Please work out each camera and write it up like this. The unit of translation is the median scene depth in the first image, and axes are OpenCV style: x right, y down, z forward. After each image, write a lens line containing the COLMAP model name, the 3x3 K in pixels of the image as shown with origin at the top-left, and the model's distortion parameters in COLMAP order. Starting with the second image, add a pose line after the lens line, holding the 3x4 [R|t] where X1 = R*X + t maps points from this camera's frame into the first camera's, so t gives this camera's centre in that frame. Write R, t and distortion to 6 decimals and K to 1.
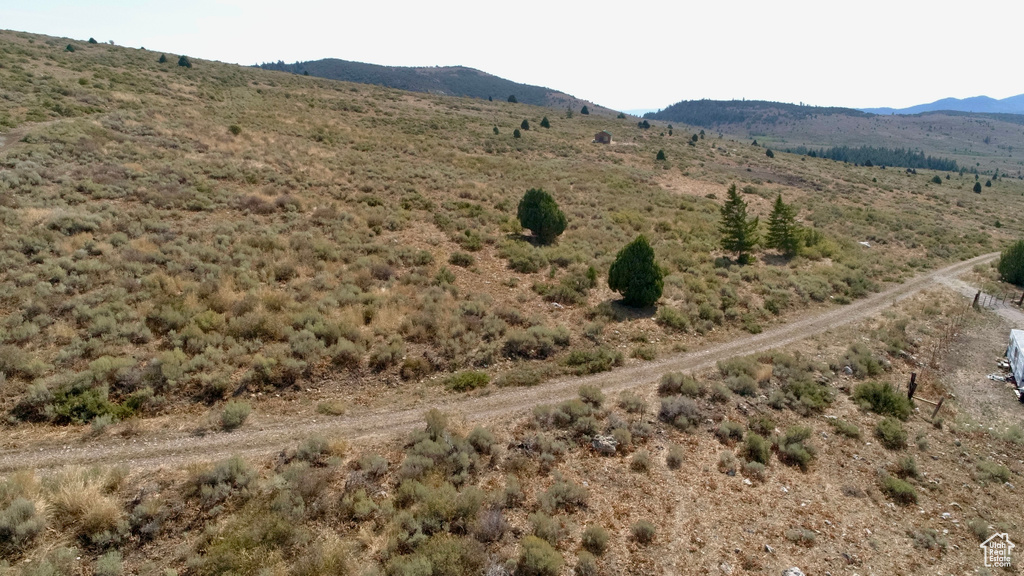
lens RADIAL K [[685.6, 0, 511.8], [0, 685.6, 290.5], [0, 0, 1]] dist [-0.000967, 0.000180]
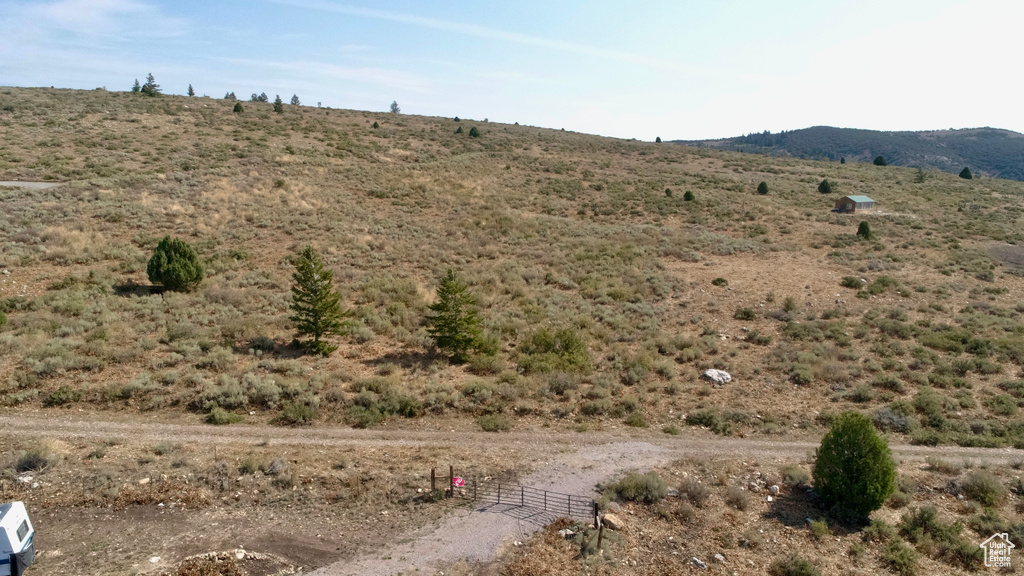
lens RADIAL K [[685.6, 0, 511.5], [0, 685.6, 290.8], [0, 0, 1]] dist [-0.000967, 0.000180]
pose [[0.761679, 0.103840, -0.639579, 1.162039], [-0.165269, 0.985561, -0.036808, -0.138417], [0.626523, 0.133739, 0.767843, 0.677461]]
